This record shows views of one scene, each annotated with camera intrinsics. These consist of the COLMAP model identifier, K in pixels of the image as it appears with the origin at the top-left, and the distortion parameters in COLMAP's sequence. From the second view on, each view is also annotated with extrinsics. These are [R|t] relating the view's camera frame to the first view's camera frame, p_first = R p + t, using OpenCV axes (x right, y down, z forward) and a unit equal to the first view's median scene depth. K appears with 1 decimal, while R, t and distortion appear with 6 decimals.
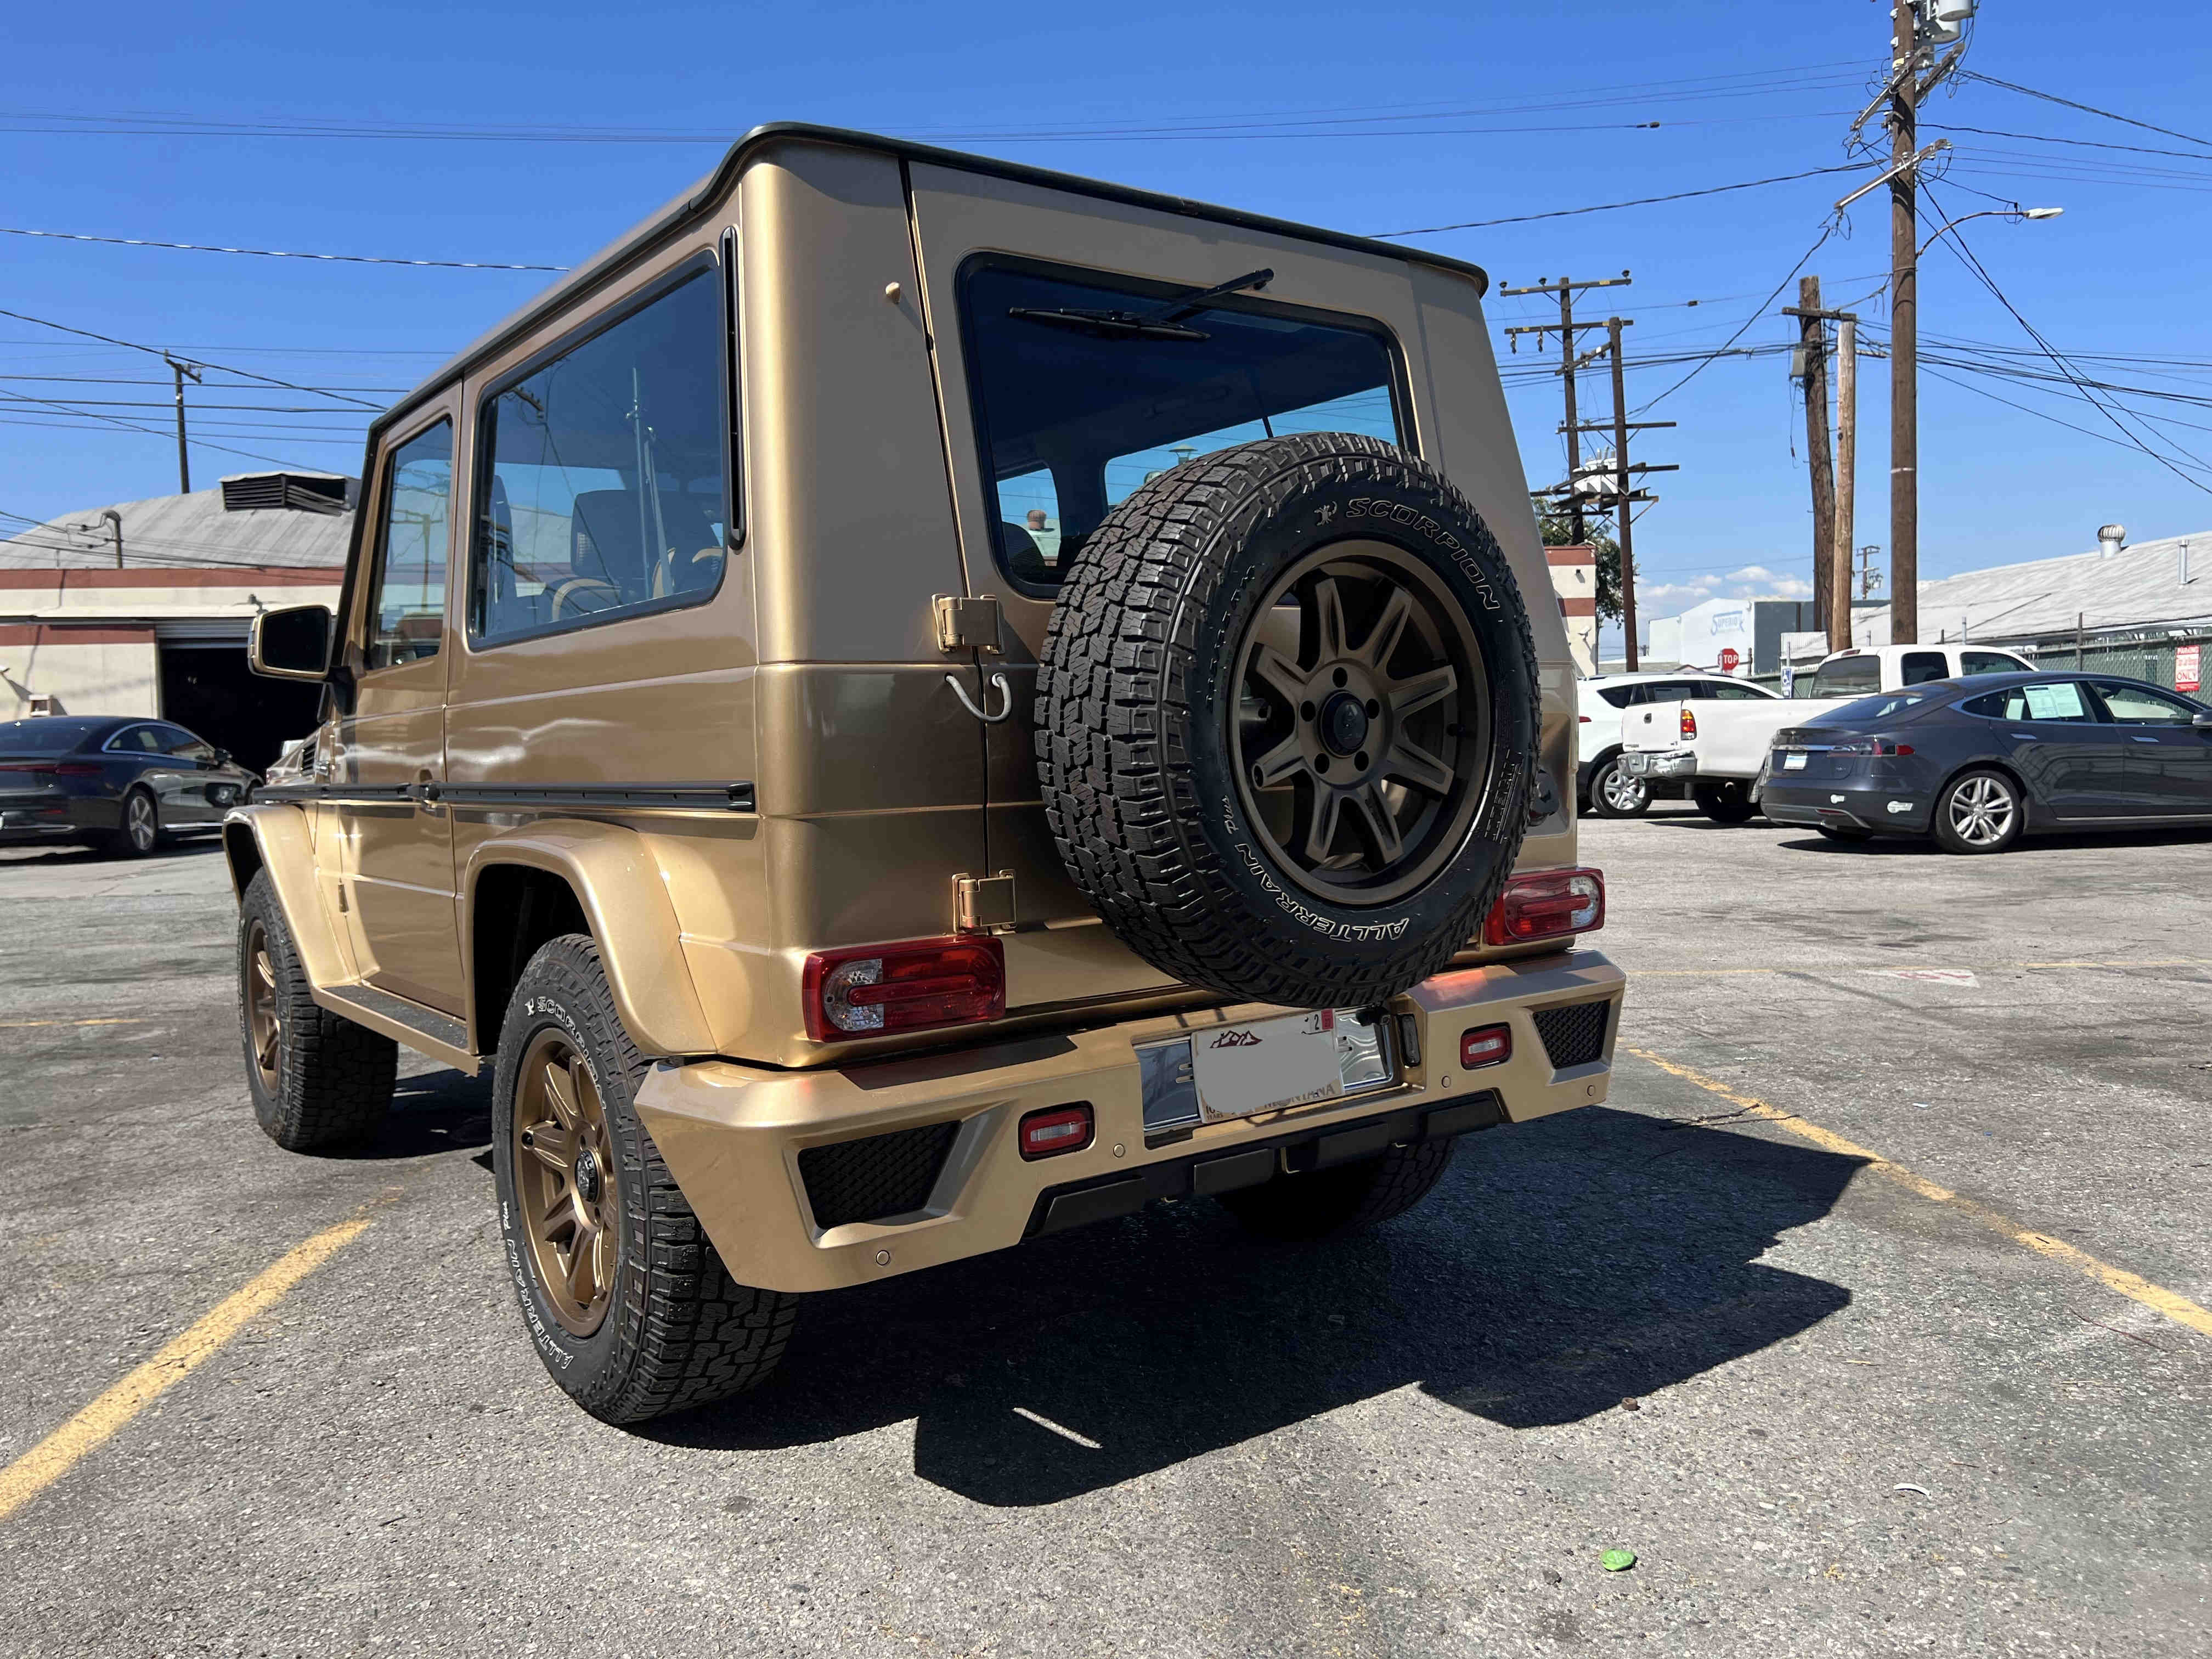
lens RADIAL K [[1700.7, 0, 1111.3], [0, 1700.7, 825.4], [0, 0, 1]] dist [0.038645, -0.033260]
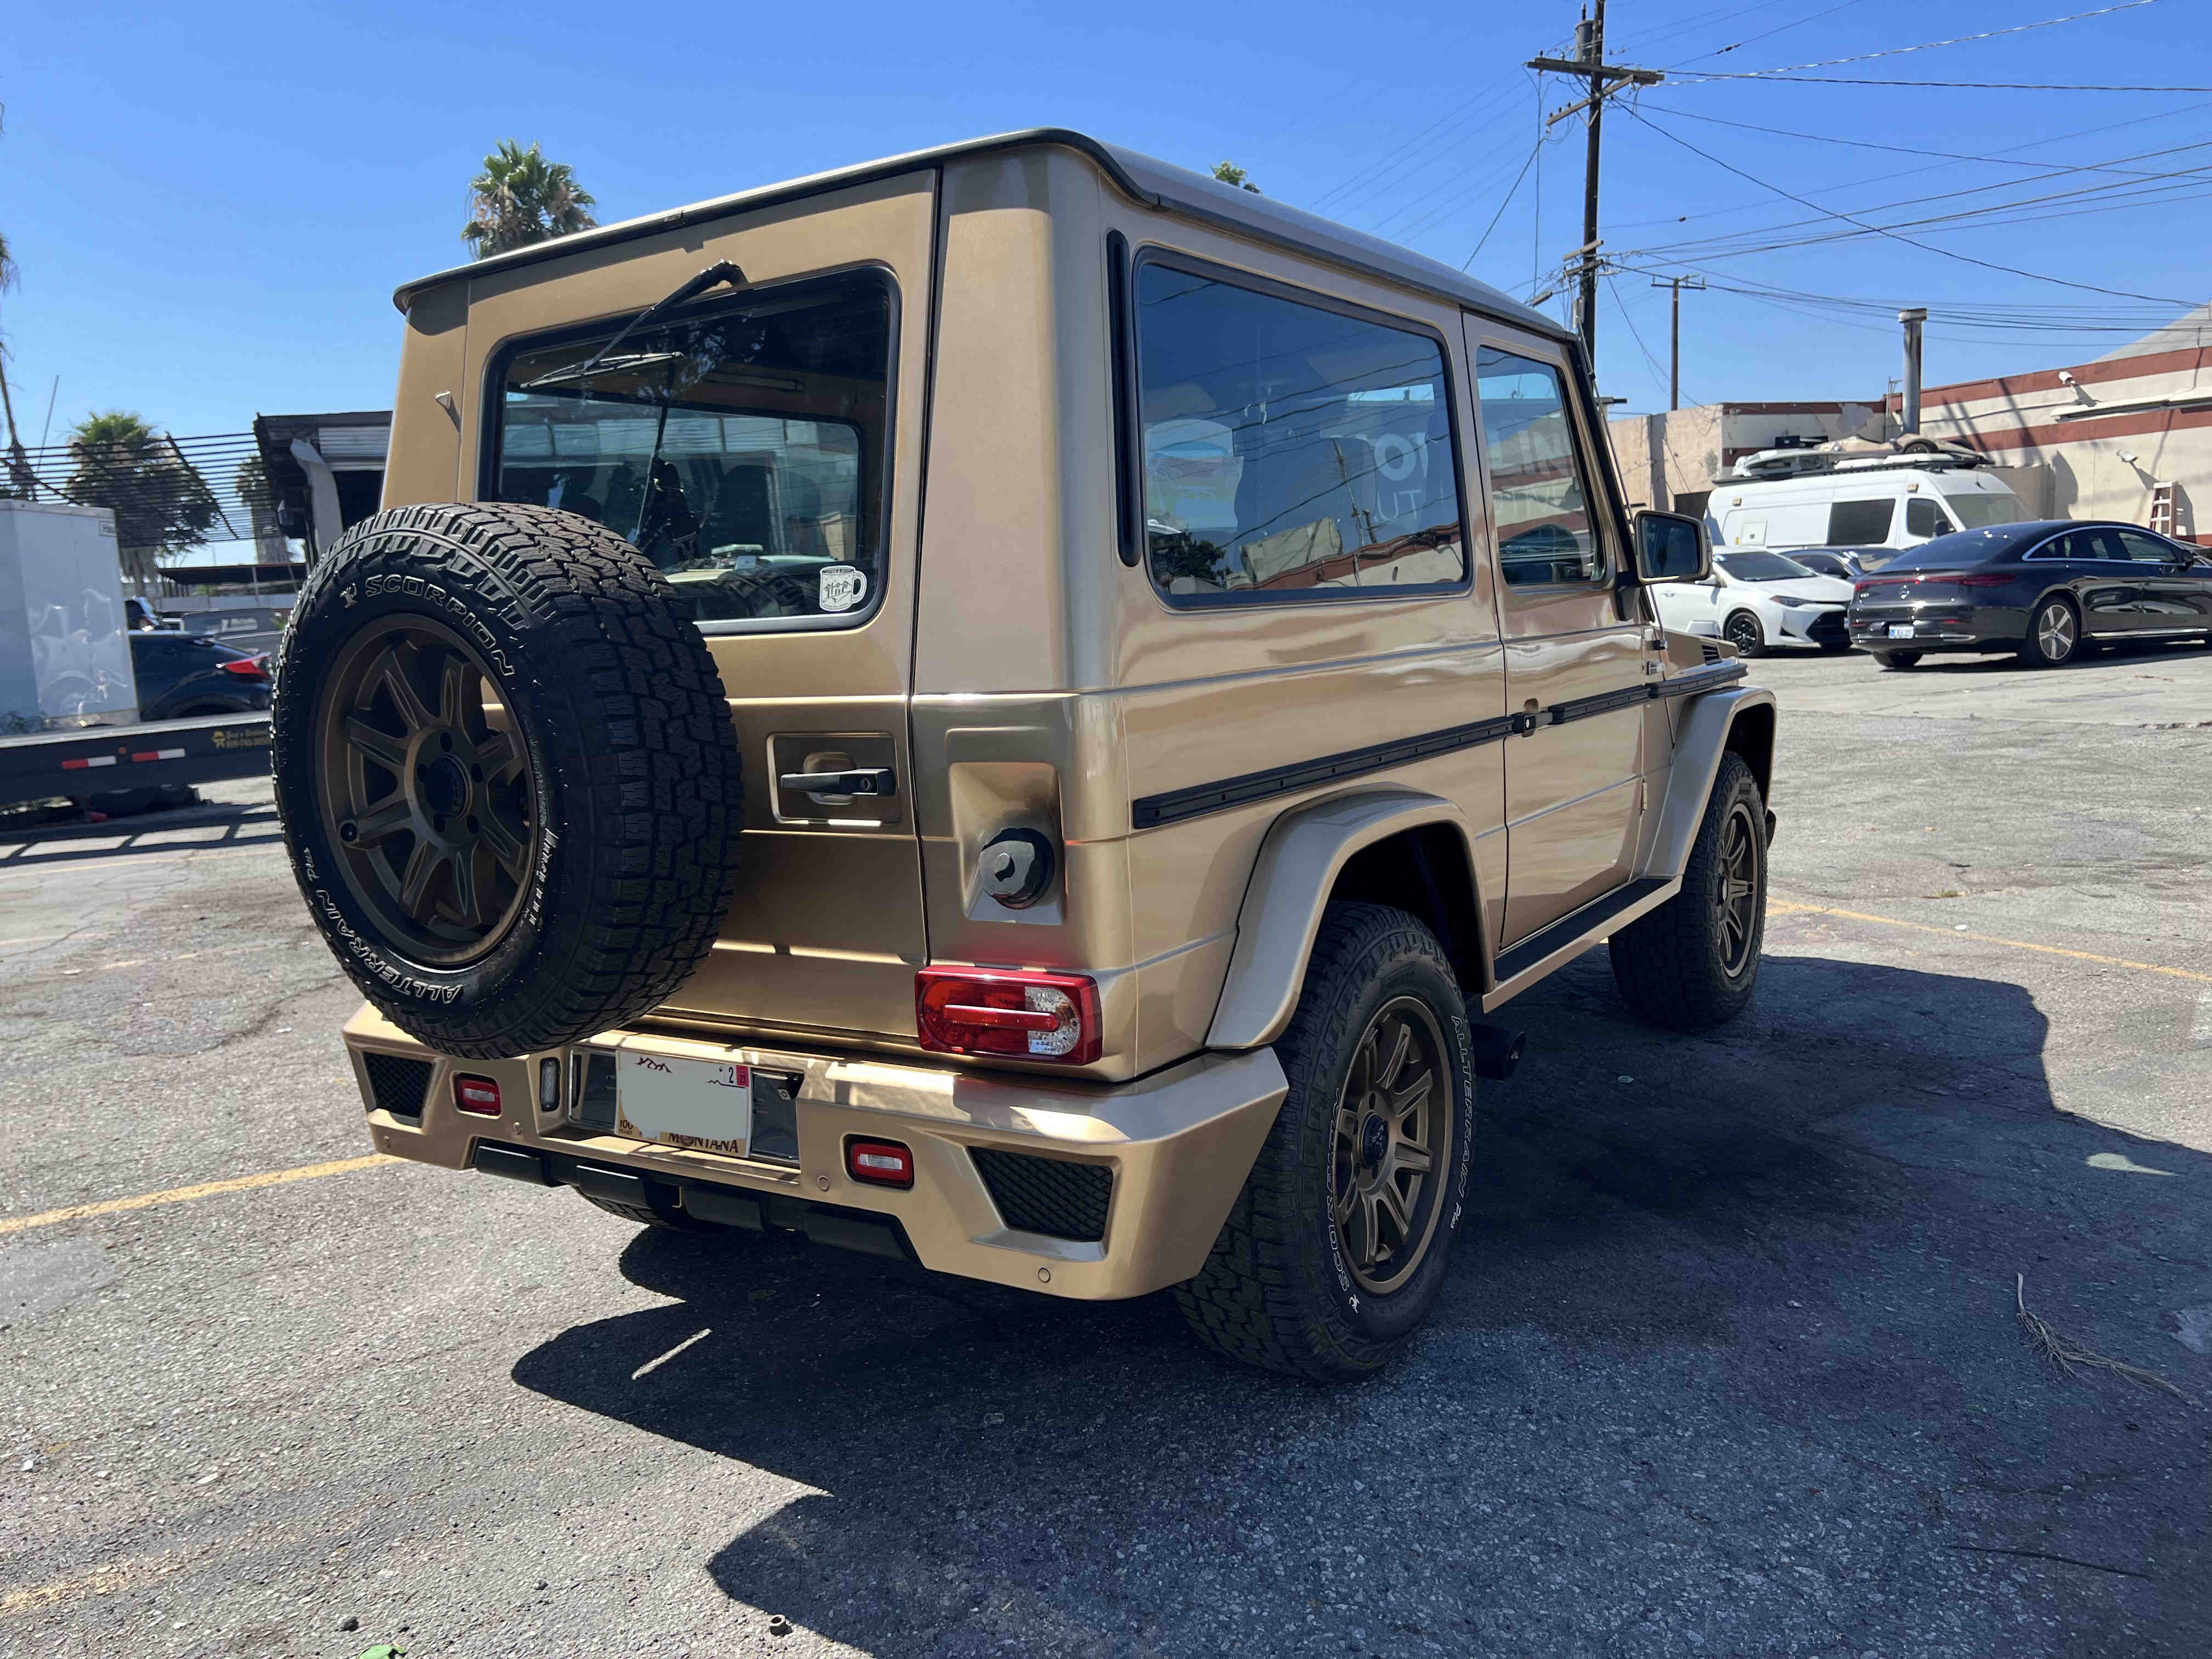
lens RADIAL K [[1700.7, 0, 1110.5], [0, 1700.7, 835.2], [0, 0, 1]] dist [0.038645, -0.033260]
pose [[0.335653, 0.135778, -0.932149, 0.195248], [-0.001232, 0.989620, 0.143706, -0.028400], [0.941985, -0.047086, 0.332336, 0.162666]]
